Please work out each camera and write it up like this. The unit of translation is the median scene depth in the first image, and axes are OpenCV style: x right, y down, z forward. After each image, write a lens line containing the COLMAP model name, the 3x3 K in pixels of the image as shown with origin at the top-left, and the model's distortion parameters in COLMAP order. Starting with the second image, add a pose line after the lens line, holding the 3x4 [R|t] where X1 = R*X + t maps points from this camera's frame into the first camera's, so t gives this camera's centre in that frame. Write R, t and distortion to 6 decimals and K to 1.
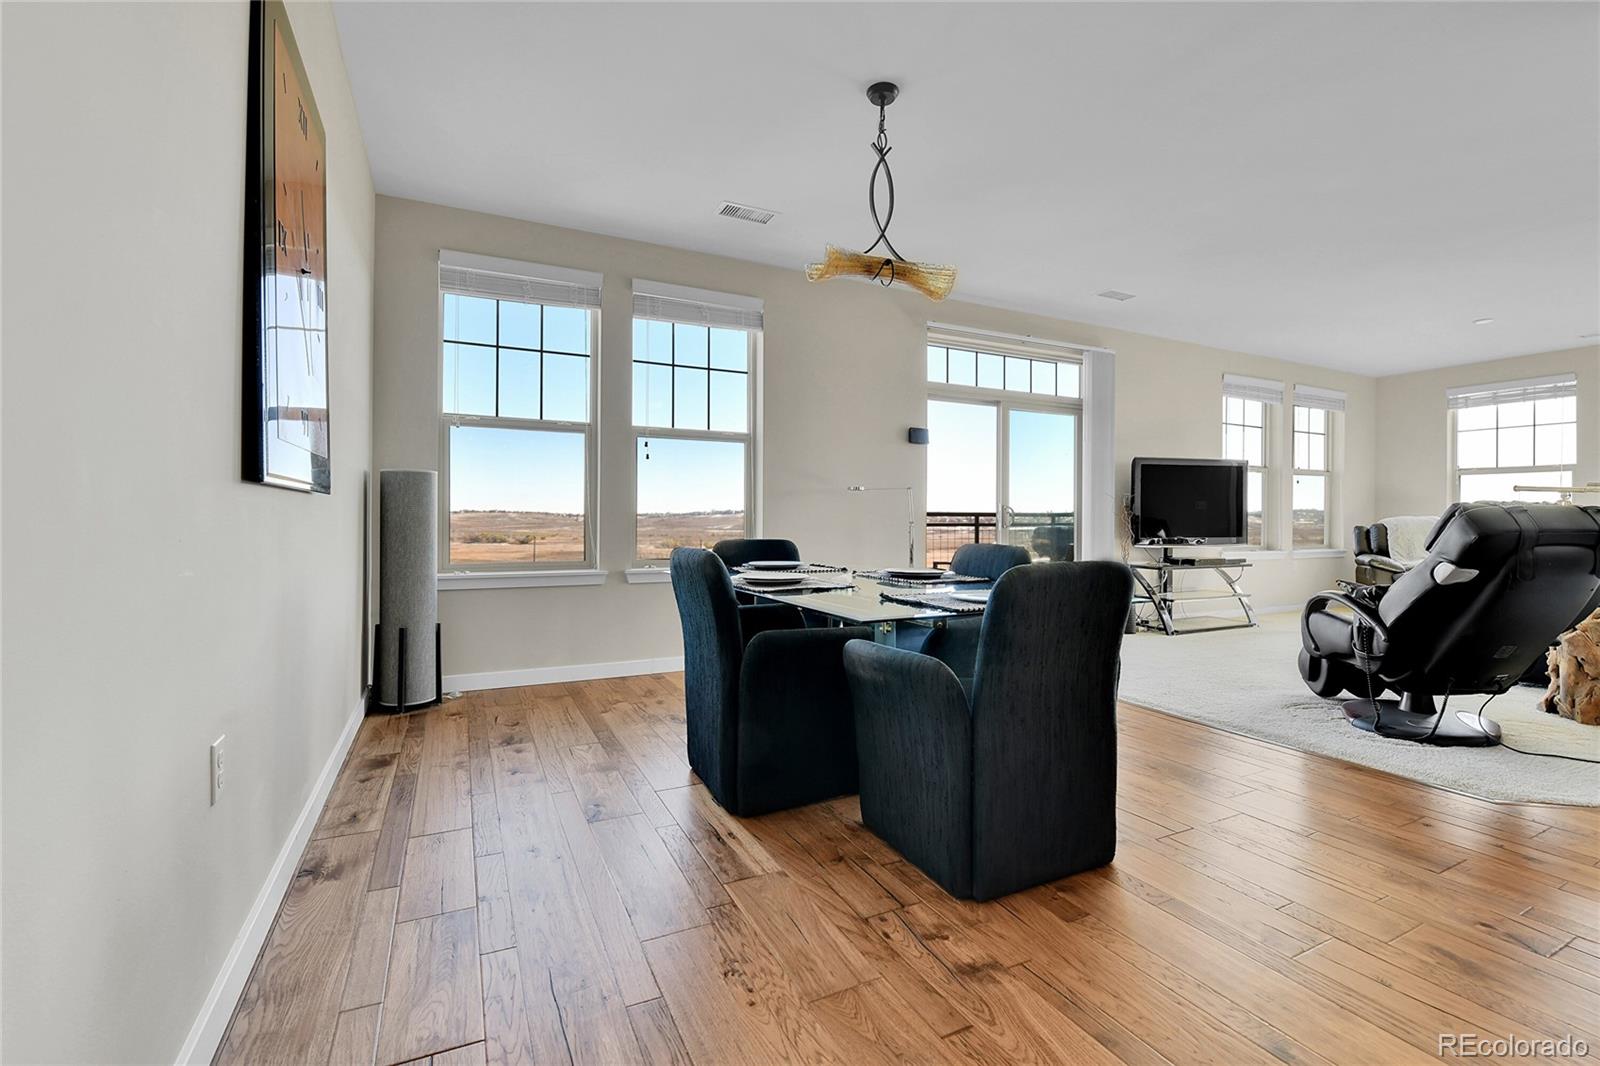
lens RADIAL K [[694.9, 0, 801.7], [0, 694.9, 519.8], [0, 0, 1]] dist [-0.001524, -0.009419]
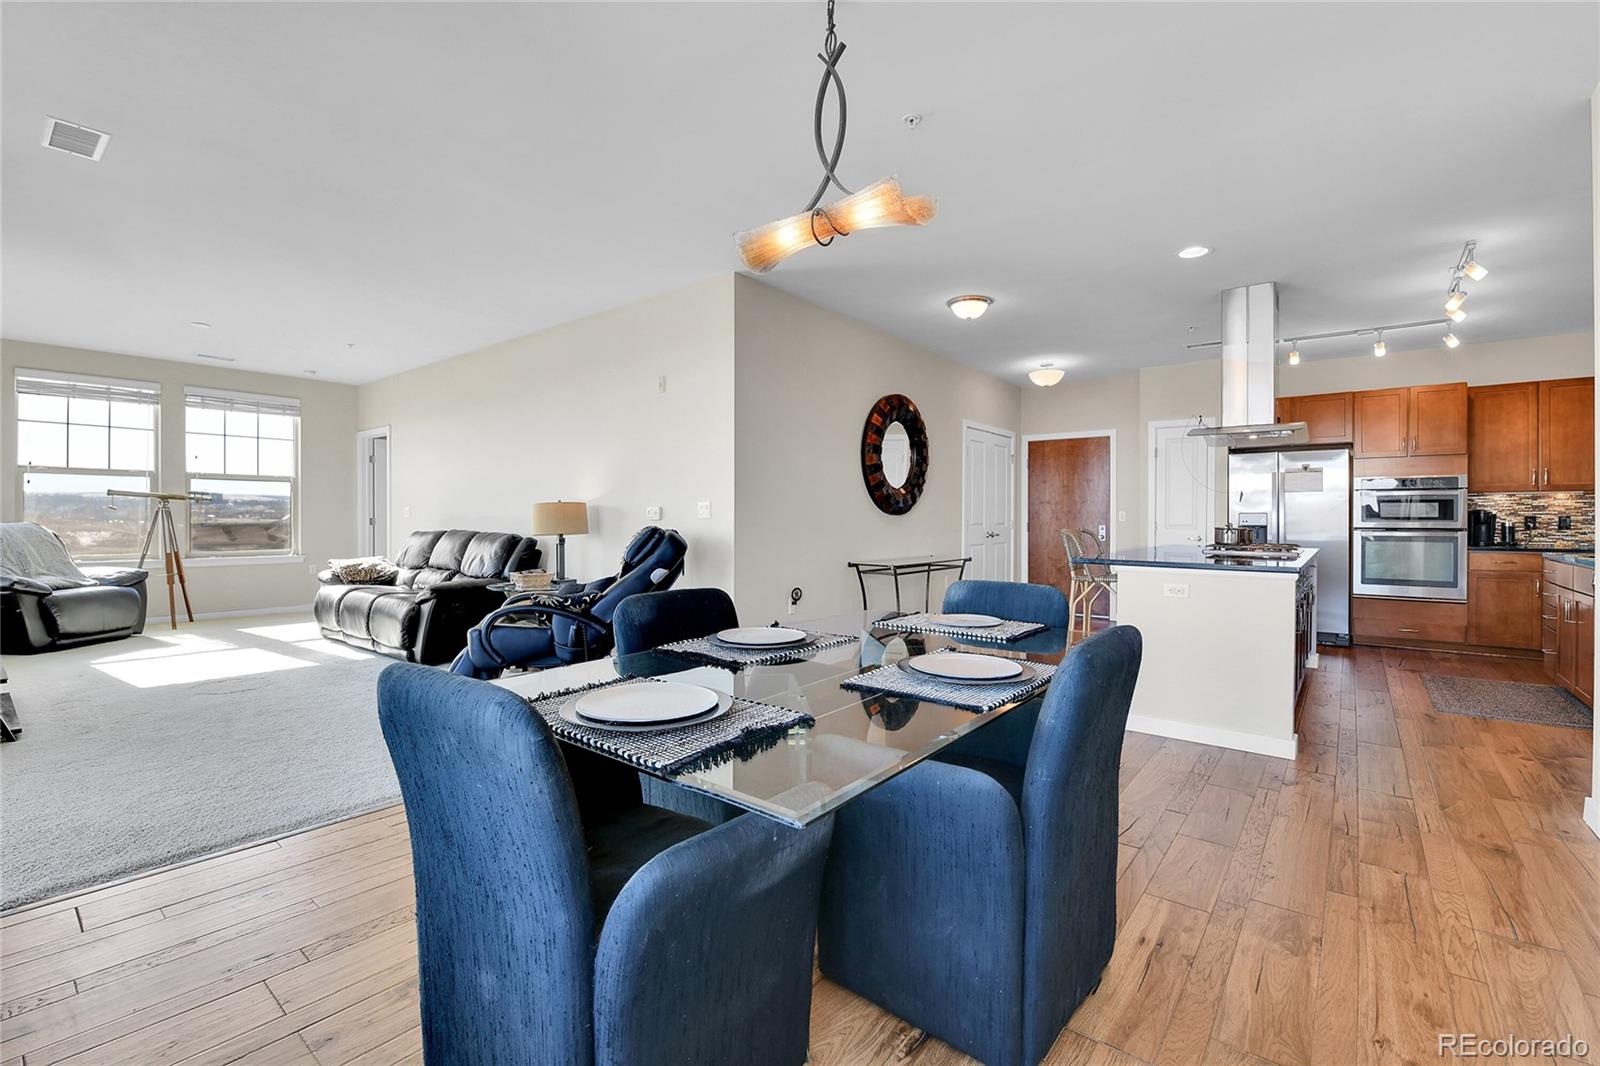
lens RADIAL K [[694.9, 0, 801.7], [0, 694.9, 519.8], [0, 0, 1]] dist [-0.001524, -0.009419]
pose [[-0.423024, -0.007837, 0.906085, -0.328505], [-0.007901, 0.999956, 0.004960, -0.031147], [-0.906084, -0.005061, -0.423067, 0.820573]]
